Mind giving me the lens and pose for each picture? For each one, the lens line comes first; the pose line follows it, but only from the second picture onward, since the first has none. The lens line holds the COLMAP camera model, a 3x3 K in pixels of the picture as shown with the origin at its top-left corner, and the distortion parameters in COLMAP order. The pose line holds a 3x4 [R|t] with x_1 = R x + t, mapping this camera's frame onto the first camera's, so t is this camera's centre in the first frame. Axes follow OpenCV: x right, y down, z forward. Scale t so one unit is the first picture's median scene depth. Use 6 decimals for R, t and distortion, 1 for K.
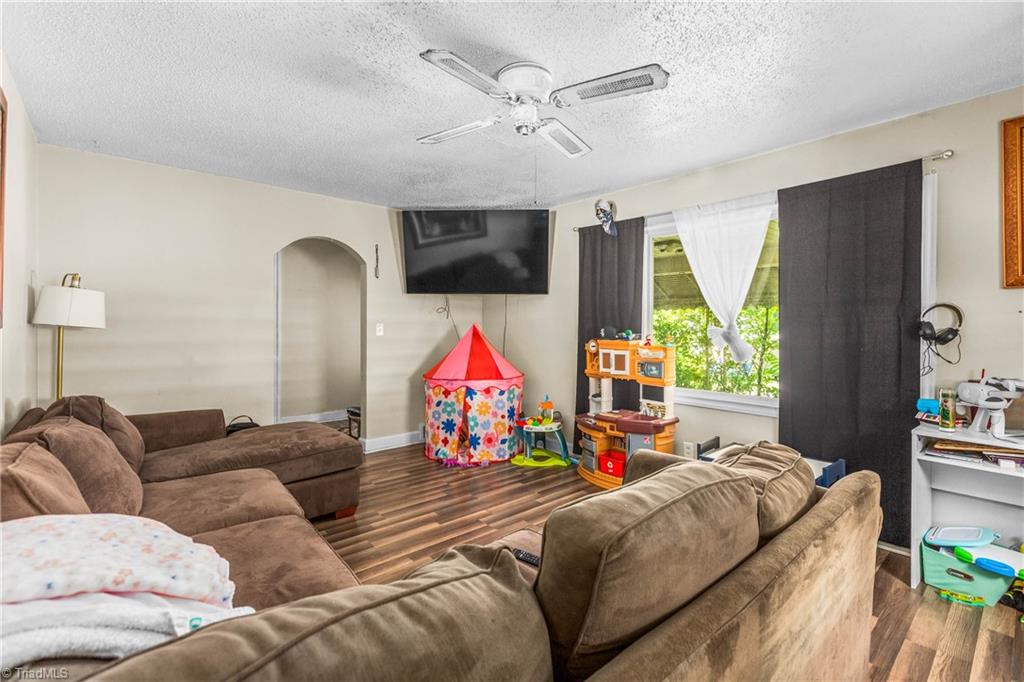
lens RADIAL K [[458.1, 0, 511.1], [0, 458.1, 333.9], [0, 0, 1]] dist [0.000056, 0.000005]
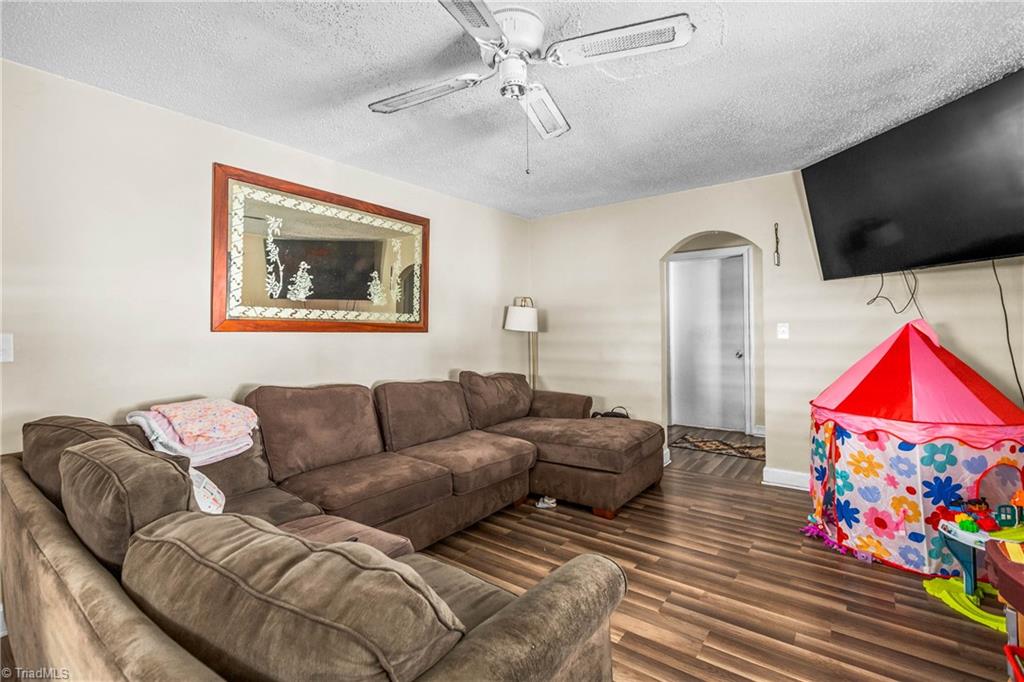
lens RADIAL K [[466.5, 0, 512.3], [0, 466.5, 330.9], [0, 0, 1]] dist [0.000239, 0.000049]
pose [[0.201822, -0.002311, -0.979420, 0.451738], [-0.002825, 0.999992, -0.002941, -0.006751], [0.979418, 0.003360, 0.201814, 0.441347]]
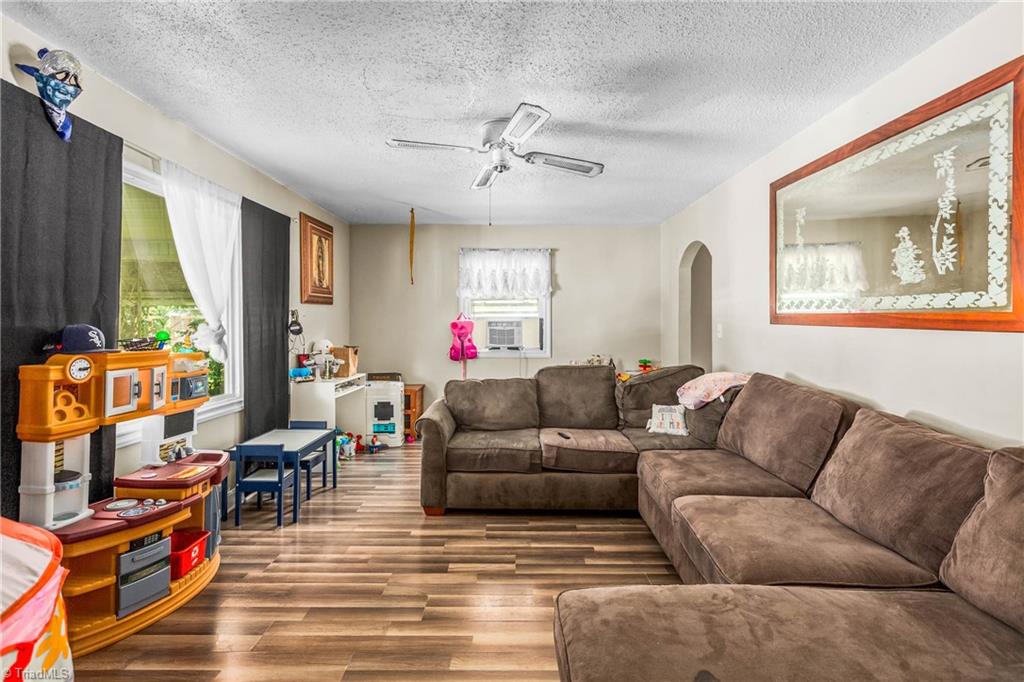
lens RADIAL K [[458.1, 0, 511.1], [0, 458.1, 333.9], [0, 0, 1]] dist [0.000056, 0.000005]
pose [[-0.759964, -0.019347, 0.649677, -0.436418], [0.007142, 0.999248, 0.038111, -0.022588], [-0.649926, 0.033603, -0.759254, 1.037052]]
